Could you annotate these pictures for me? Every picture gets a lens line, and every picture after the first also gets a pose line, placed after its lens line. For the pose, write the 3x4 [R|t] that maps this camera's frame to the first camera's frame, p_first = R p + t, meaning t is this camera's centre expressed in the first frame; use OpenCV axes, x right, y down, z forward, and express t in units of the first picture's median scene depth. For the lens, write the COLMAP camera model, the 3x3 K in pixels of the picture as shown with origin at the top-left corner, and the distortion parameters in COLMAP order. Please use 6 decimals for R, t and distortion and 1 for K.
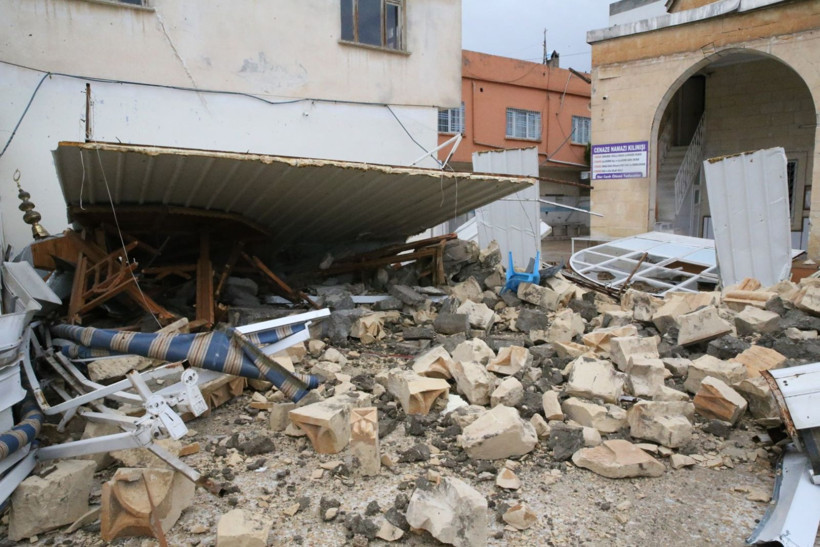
lens RADIAL K [[562.0, 0, 408.4], [0, 562.0, 274.9], [0, 0, 1]] dist [-0.103849, 0.088272]
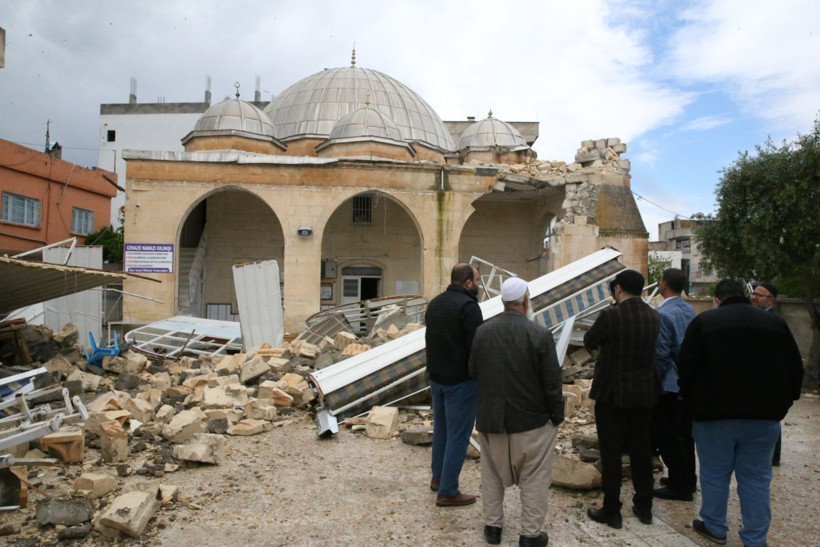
lens RADIAL K [[562.0, 0, 408.4], [0, 562.0, 274.9], [0, 0, 1]] dist [-0.103849, 0.088272]
pose [[0.619930, 0.045216, 0.783353, -0.231131], [0.080733, 0.989364, -0.120998, 0.025022], [-0.780493, 0.138252, 0.609686, -0.193419]]
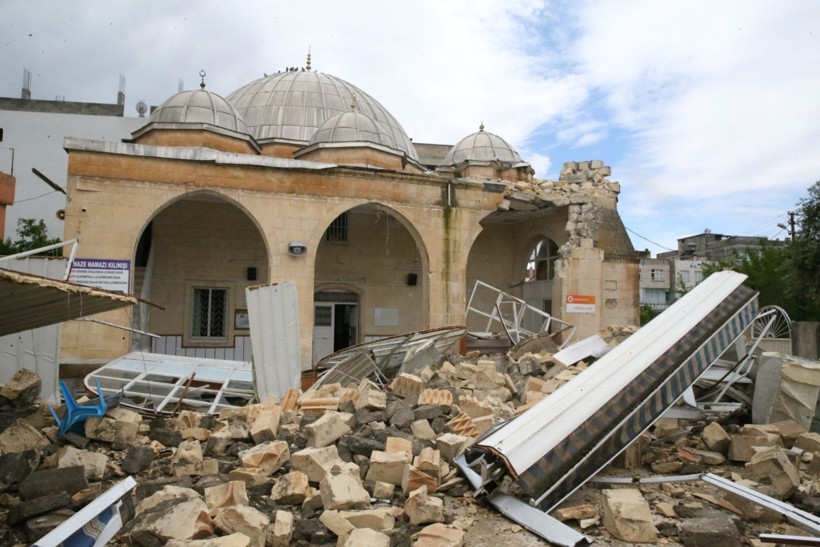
lens RADIAL K [[562.0, 0, 408.4], [0, 562.0, 274.9], [0, 0, 1]] dist [-0.103849, 0.088272]
pose [[0.459721, 0.089743, 0.883517, -0.218617], [0.098730, 0.983549, -0.151276, -0.017847], [-0.882558, 0.156775, 0.443298, 0.124159]]
